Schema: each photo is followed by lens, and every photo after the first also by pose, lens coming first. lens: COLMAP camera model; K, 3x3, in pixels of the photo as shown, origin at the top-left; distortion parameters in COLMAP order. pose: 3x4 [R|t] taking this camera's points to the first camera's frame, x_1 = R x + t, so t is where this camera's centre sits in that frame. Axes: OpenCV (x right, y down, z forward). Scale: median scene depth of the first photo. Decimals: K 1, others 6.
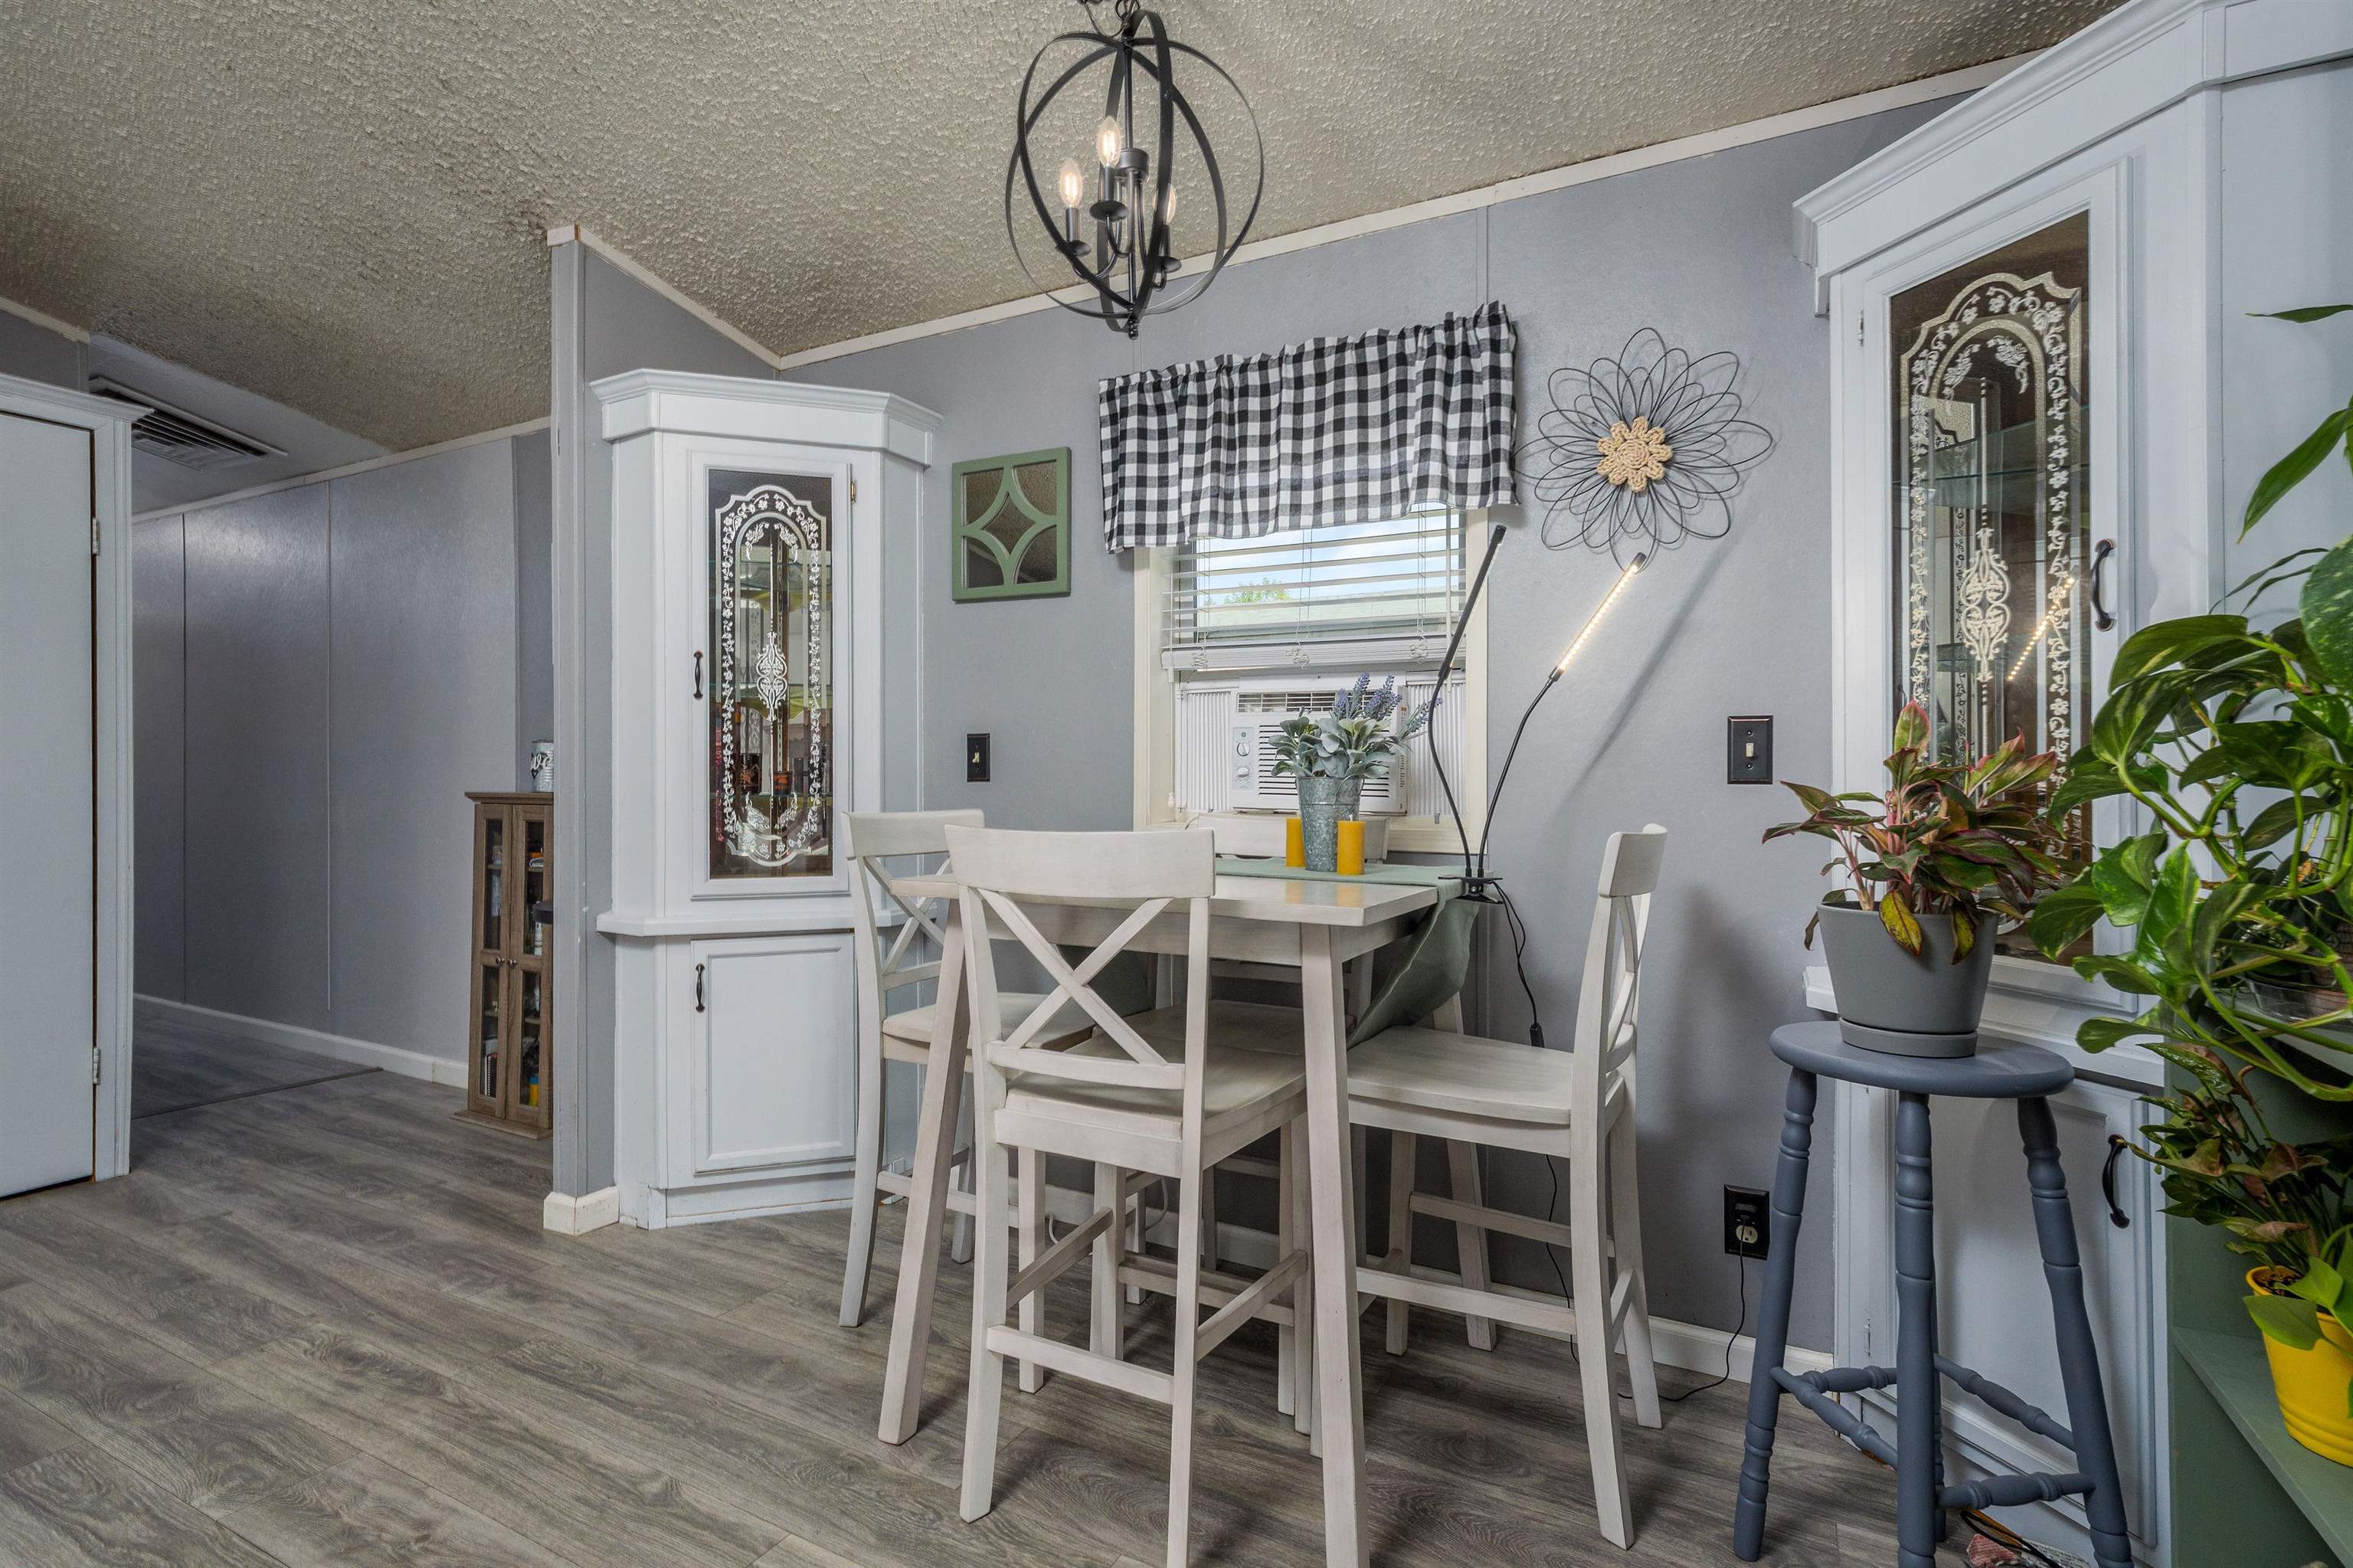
lens RADIAL K [[1114.0, 0, 1182.4], [0, 1114.0, 774.3], [0, 0, 1]] dist [0.004996, -0.004870]
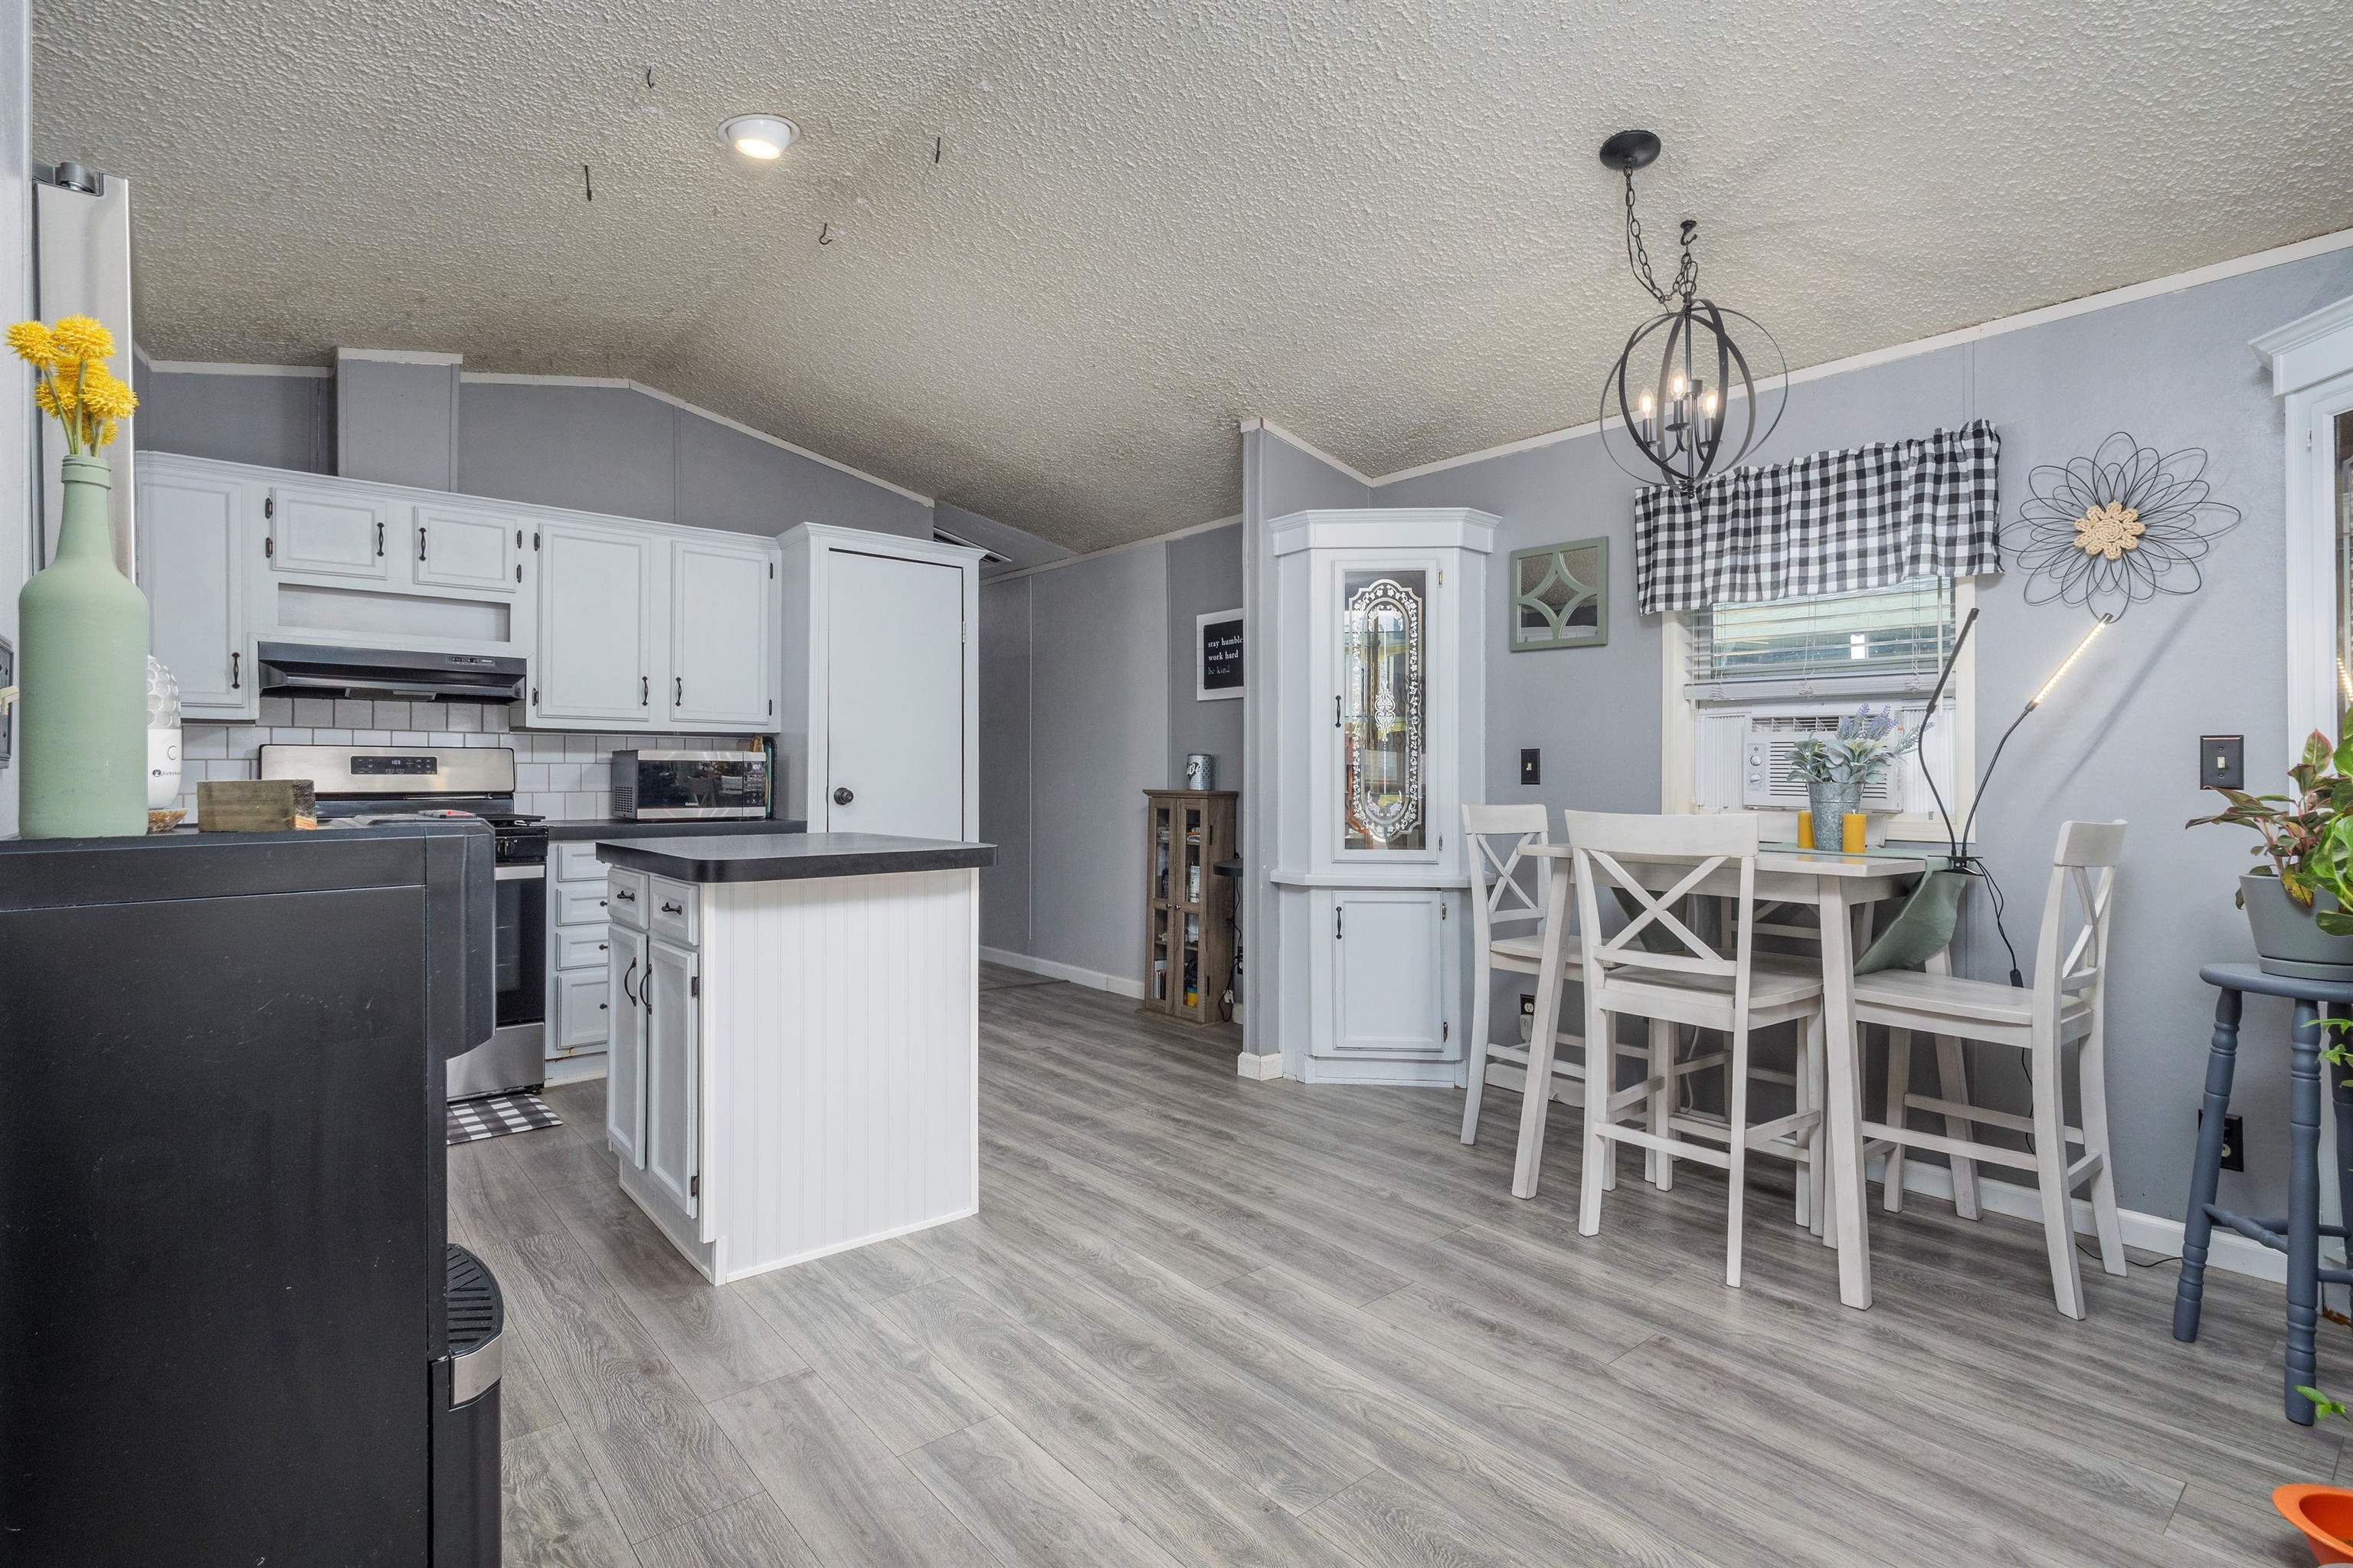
lens RADIAL K [[1114.0, 0, 1167.5], [0, 1114.0, 768.6], [0, 0, 1]] dist [0.004996, -0.004870]
pose [[0.926221, 0.000245, -0.376982, -0.104218], [-0.003130, 0.999970, -0.007041, -0.001581], [0.376969, 0.007701, 0.926194, -0.543889]]
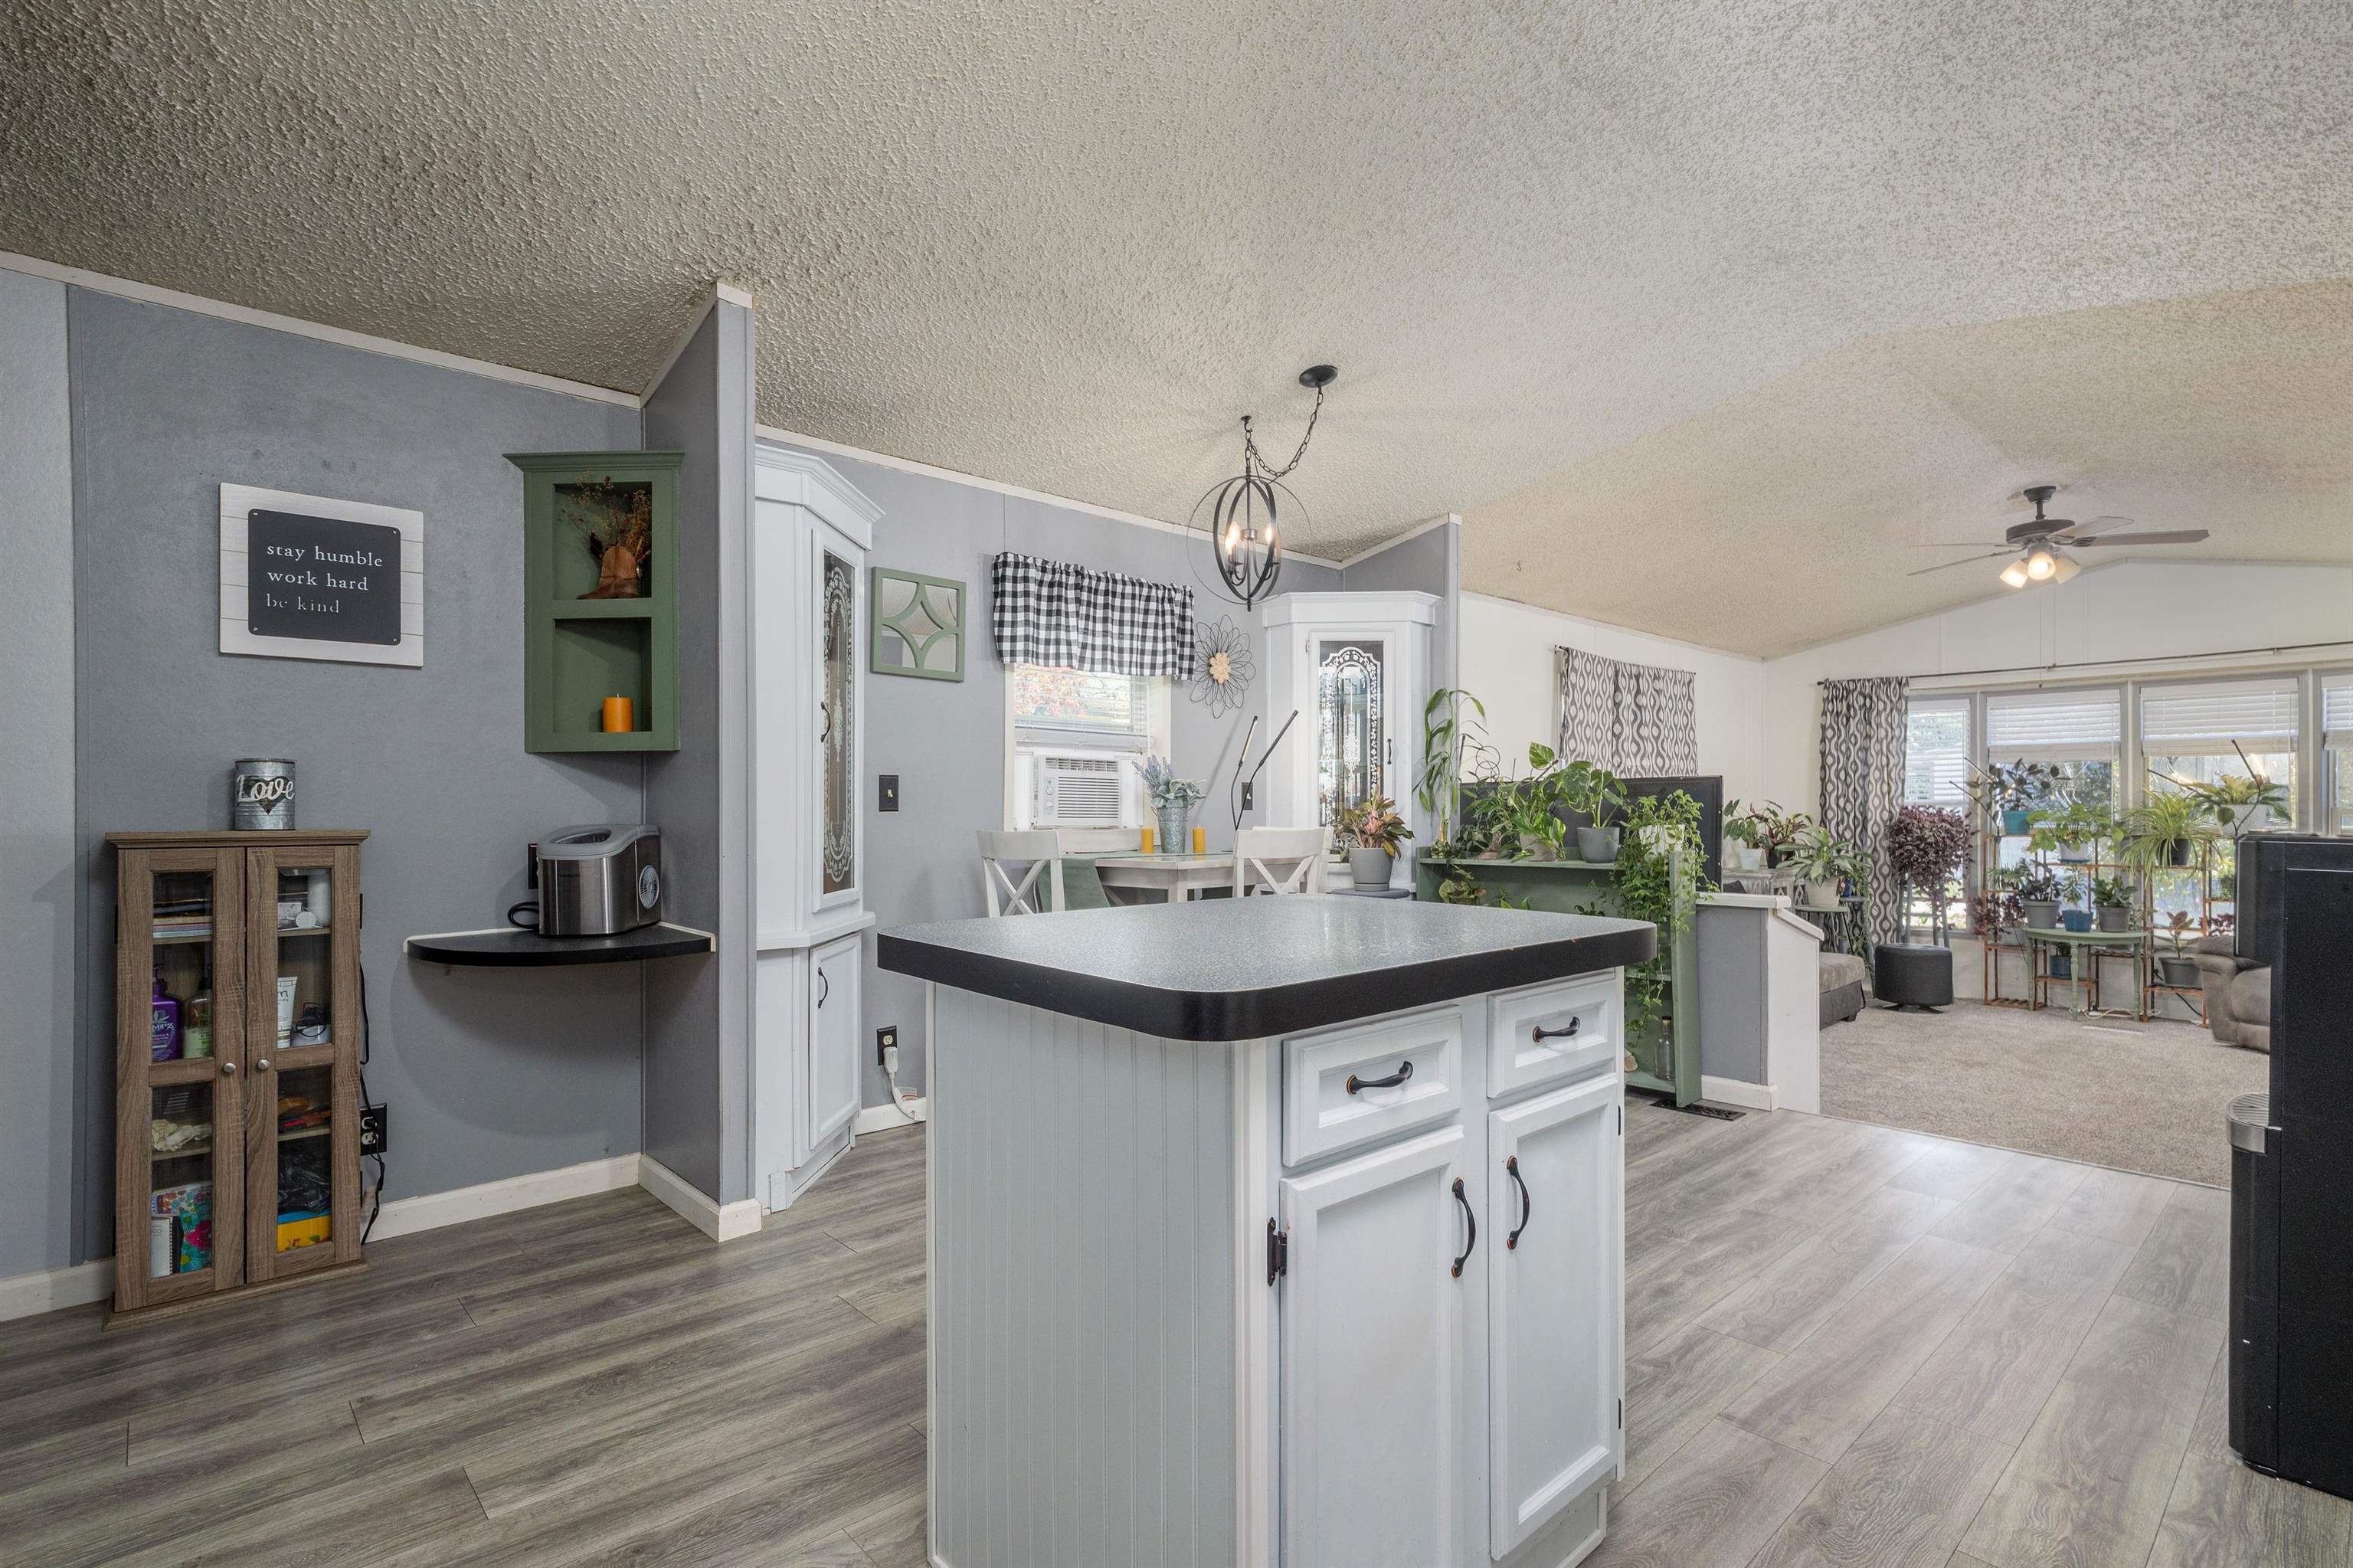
lens RADIAL K [[1114.0, 0, 1175.2], [0, 1114.0, 800.8], [0, 0, 1]] dist [0.004996, -0.004870]
pose [[0.336869, 0.004596, 0.941540, -1.693850], [-0.002052, 0.999989, -0.004147, -0.001254], [-0.941549, -0.000535, 0.336874, 0.300204]]
